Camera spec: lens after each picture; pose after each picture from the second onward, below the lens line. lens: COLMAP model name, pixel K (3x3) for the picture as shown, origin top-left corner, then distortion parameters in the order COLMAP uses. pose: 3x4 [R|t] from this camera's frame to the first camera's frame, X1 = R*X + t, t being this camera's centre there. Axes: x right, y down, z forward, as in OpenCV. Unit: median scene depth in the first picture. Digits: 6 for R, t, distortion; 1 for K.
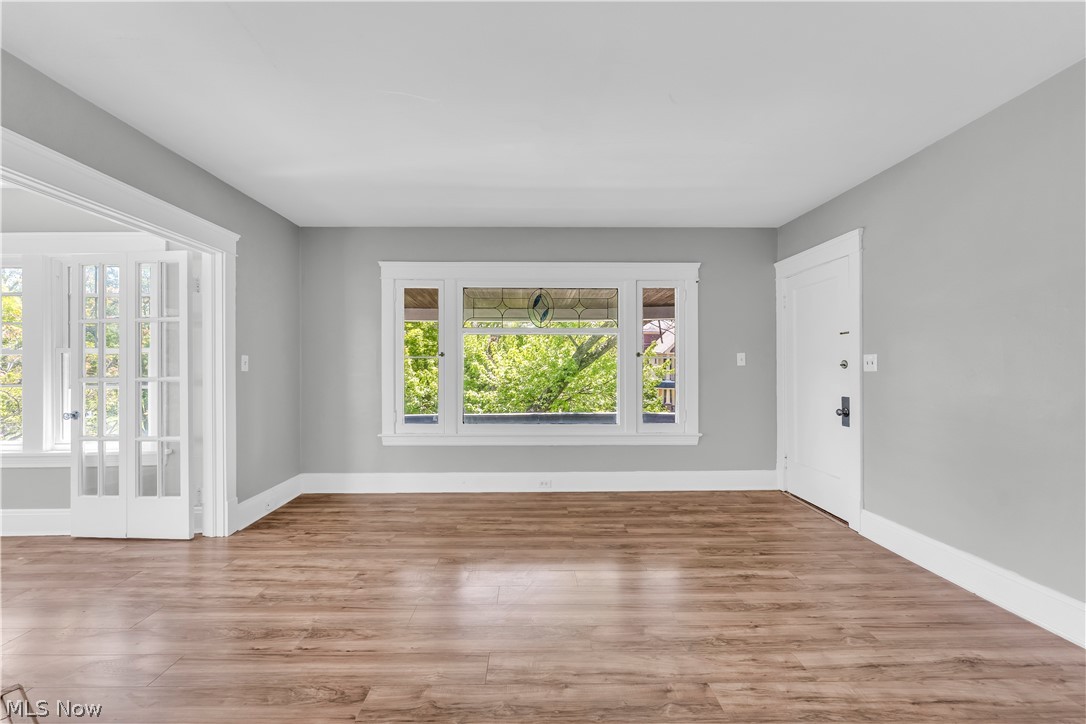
lens RADIAL K [[468.8, 0, 559.0], [0, 468.8, 367.6], [0, 0, 1]] dist [-0.001543, -0.000083]
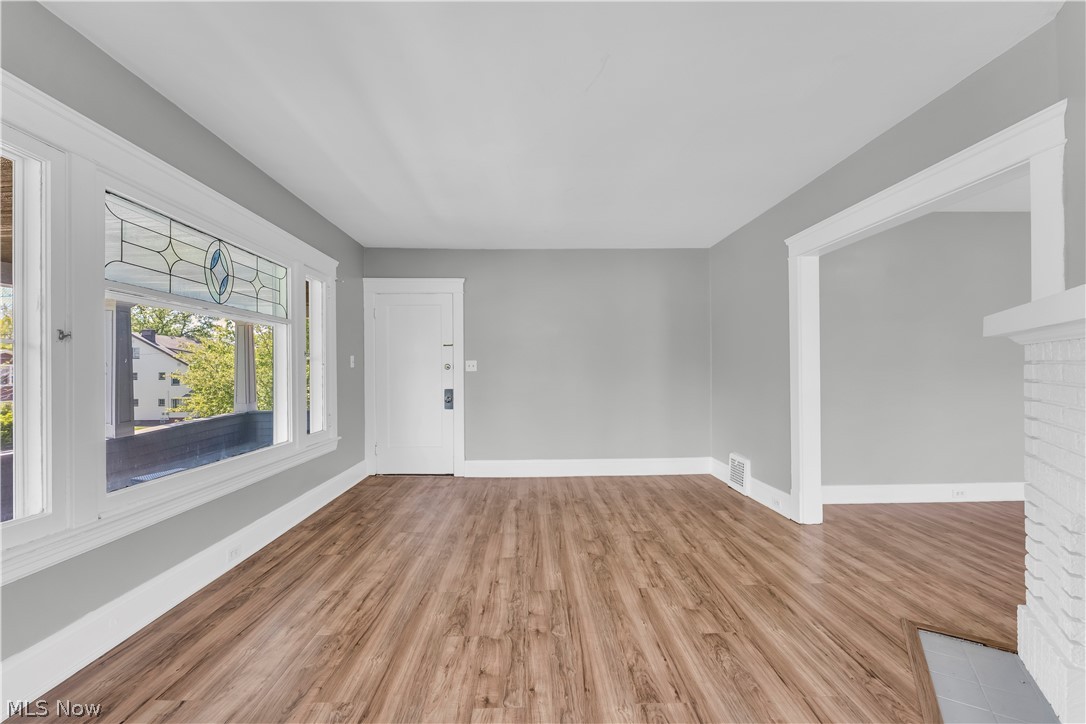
lens RADIAL K [[468.8, 0, 525.1], [0, 468.8, 369.4], [0, 0, 1]] dist [-0.001543, -0.000083]
pose [[-0.017954, 0.003118, 0.999834, -0.853841], [0.007258, 0.999969, -0.002988, 0.007192], [-0.999812, 0.007203, -0.017976, 0.789349]]
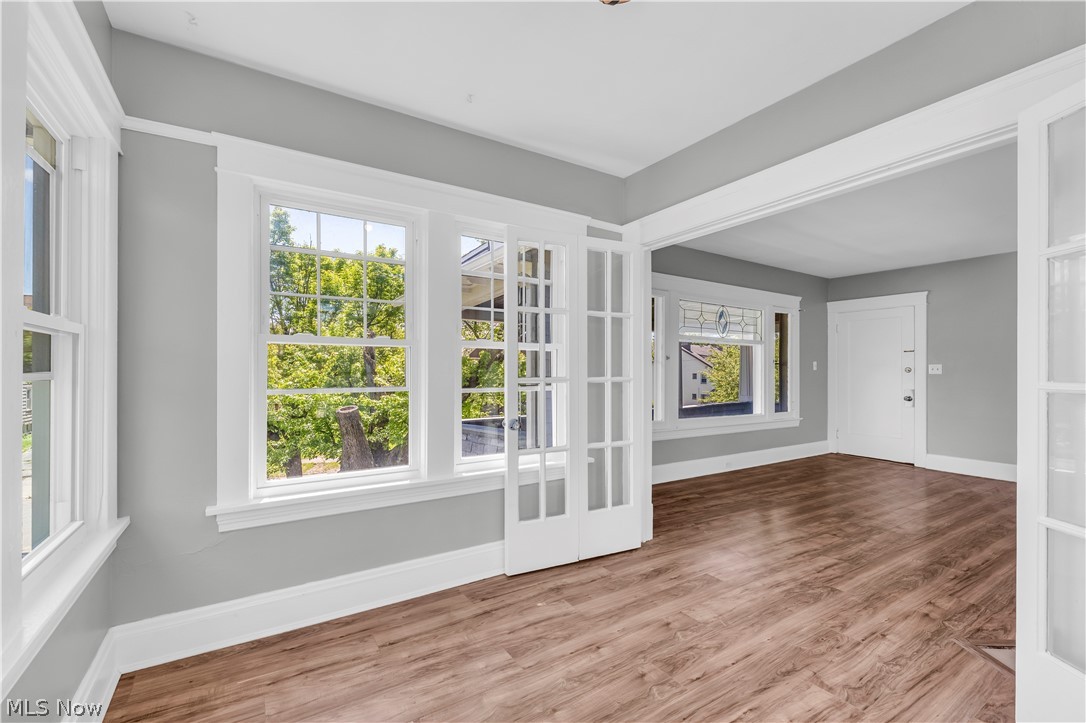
lens RADIAL K [[468.8, 0, 507.3], [0, 468.8, 367.8], [0, 0, 1]] dist [-0.001543, -0.000083]
pose [[0.852621, 0.011982, 0.522392, -1.499835], [-0.007284, 0.999912, -0.011046, 0.014271], [-0.522479, 0.005613, 0.852634, 0.321387]]
